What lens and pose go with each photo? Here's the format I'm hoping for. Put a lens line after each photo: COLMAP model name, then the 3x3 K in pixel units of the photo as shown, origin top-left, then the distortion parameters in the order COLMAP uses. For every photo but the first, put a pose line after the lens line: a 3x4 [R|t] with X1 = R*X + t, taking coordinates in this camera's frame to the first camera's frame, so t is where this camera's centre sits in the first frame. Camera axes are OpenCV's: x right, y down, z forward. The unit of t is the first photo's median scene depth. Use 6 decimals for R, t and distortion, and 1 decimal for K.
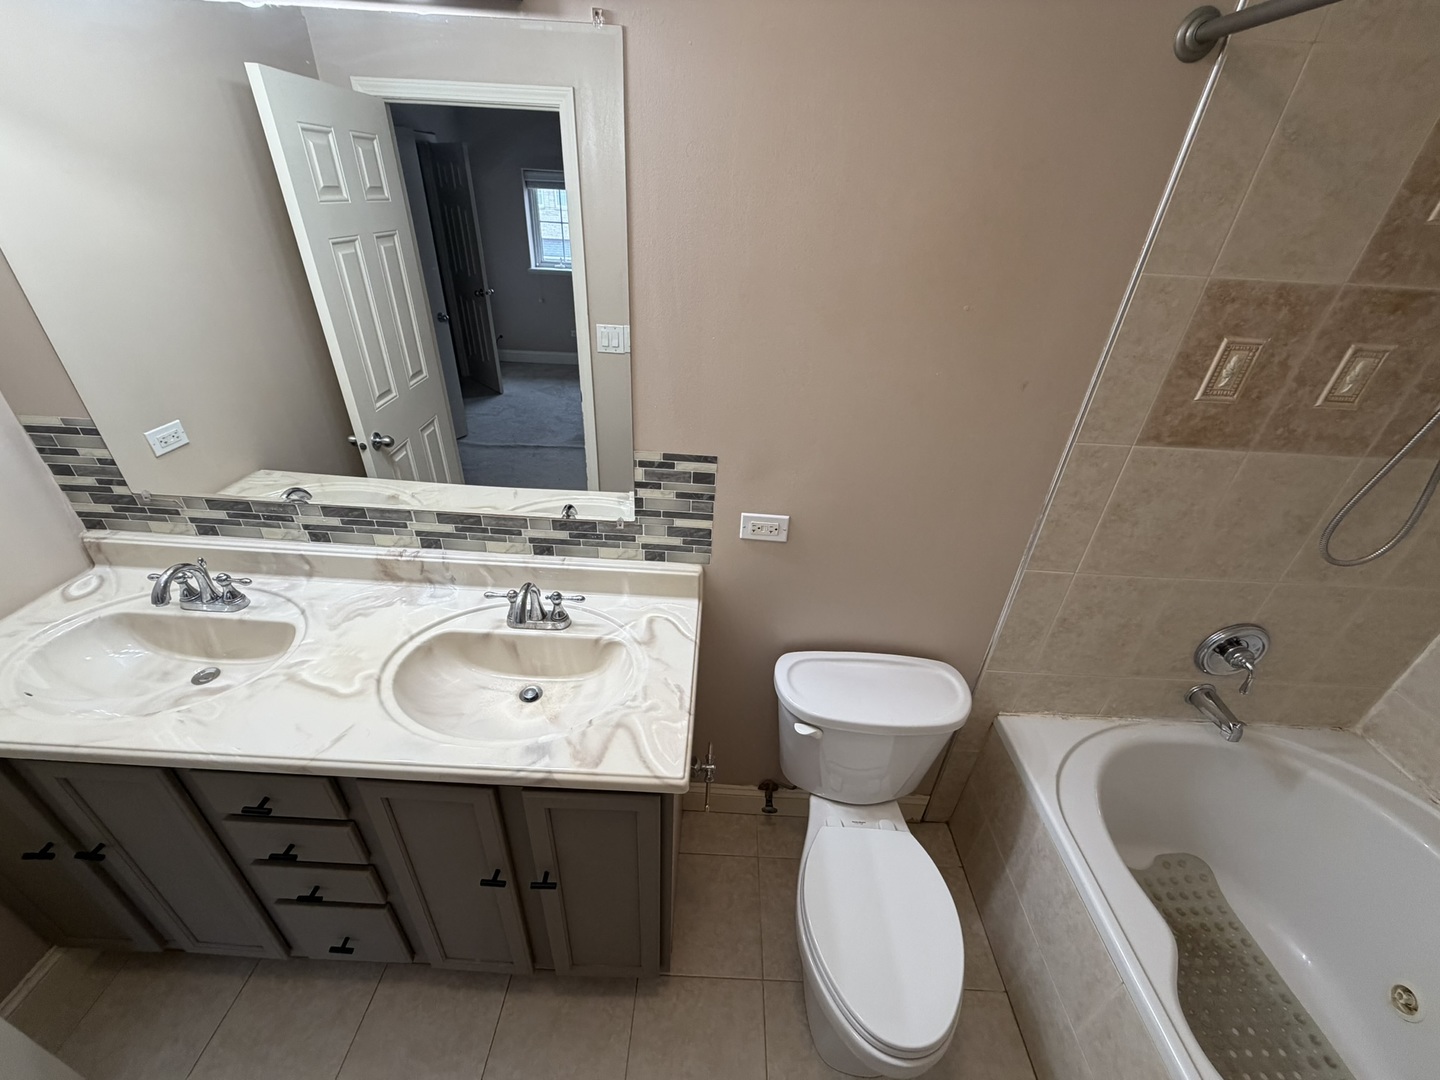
lens RADIAL K [[573.2, 0, 716.4], [0, 573.2, 539.4], [0, 0, 1]] dist [0.000879, 0.000077]
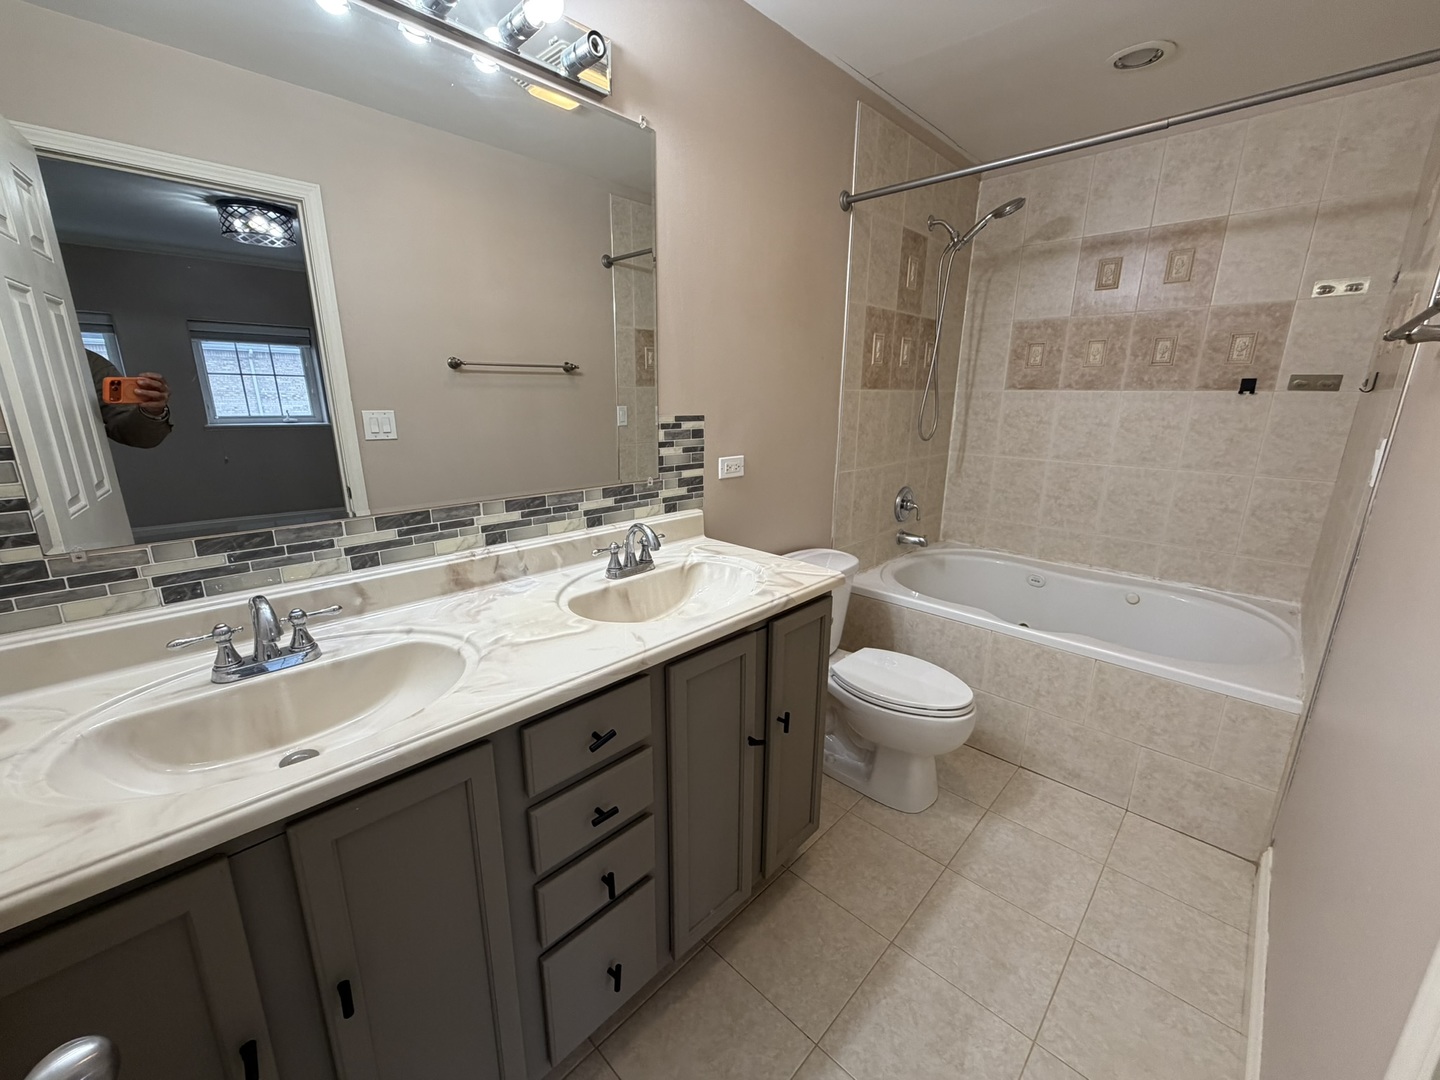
lens RADIAL K [[573.2, 0, 716.4], [0, 573.2, 539.4], [0, 0, 1]] dist [0.000879, 0.000077]
pose [[0.679823, -0.223141, 0.698605, -0.970244], [0.400857, 0.910757, -0.099175, 0.266959], [-0.614130, 0.347462, 0.708601, 0.093444]]
